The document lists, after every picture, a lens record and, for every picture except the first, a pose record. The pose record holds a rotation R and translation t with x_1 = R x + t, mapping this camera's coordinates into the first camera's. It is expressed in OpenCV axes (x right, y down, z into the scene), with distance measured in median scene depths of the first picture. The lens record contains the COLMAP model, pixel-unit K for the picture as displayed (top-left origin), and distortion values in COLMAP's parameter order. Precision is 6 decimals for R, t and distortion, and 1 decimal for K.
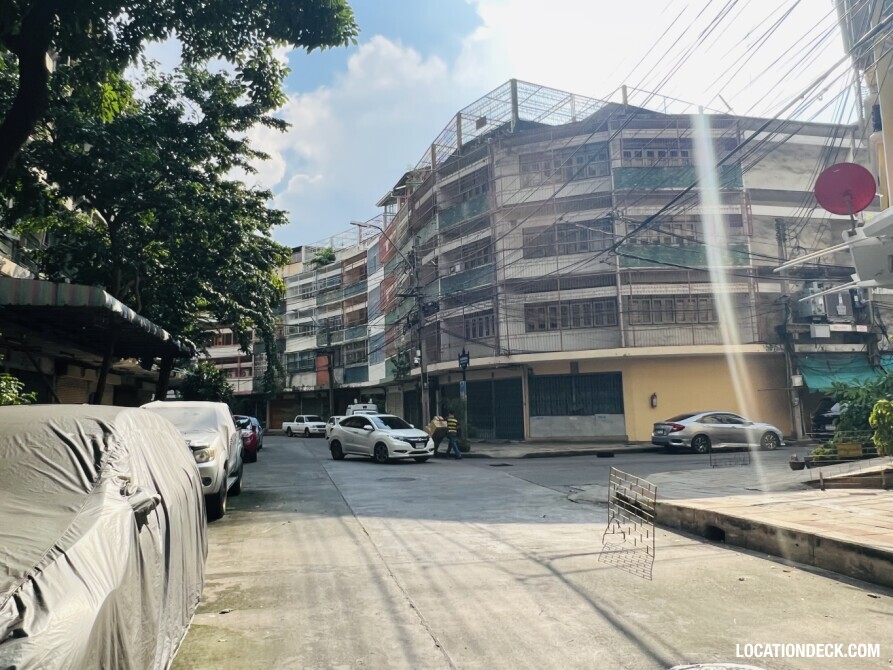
lens RADIAL K [[675.5, 0, 431.1], [0, 675.5, 321.1], [0, 0, 1]] dist [-0.005546, -0.000051]
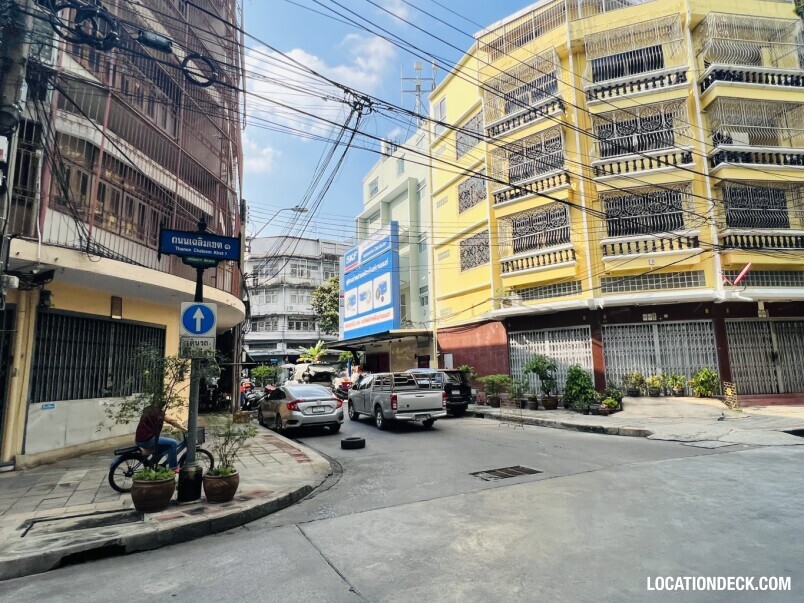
lens RADIAL K [[486.6, 0, 390.6], [0, 486.6, 298.4], [0, 0, 1]] dist [-0.000305, 0.001324]
pose [[-0.266757, 0.175098, 0.947724, -0.234445], [-0.101674, 0.972757, -0.208341, 0.134481], [-0.958386, -0.151936, -0.241687, 0.989922]]
